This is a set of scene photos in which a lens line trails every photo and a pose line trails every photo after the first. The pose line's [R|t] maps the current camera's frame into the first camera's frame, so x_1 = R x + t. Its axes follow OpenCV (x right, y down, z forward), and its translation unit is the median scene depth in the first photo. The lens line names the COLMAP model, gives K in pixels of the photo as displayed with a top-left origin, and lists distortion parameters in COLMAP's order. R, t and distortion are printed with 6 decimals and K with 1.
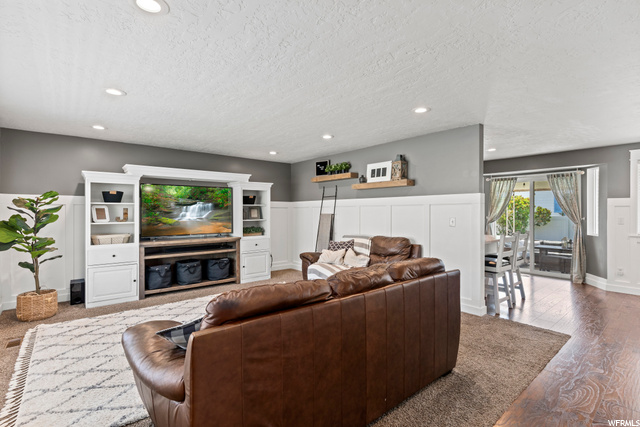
lens RADIAL K [[304.6, 0, 321.5], [0, 304.6, 214.0], [0, 0, 1]] dist [0.004936, 0.000510]
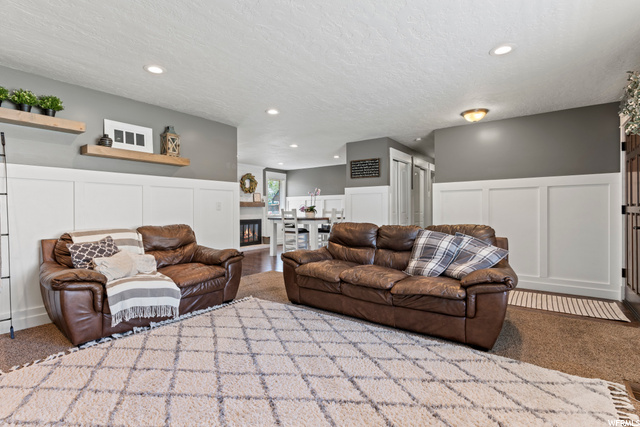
lens RADIAL K [[304.6, 0, 317.7], [0, 304.6, 209.6], [0, 0, 1]] dist [0.004936, 0.000510]
pose [[-0.227841, 0.000495, 0.973698, -0.603686], [0.001337, 0.999999, -0.000195, 0.031637], [-0.973697, 0.001258, -0.227842, 0.740183]]
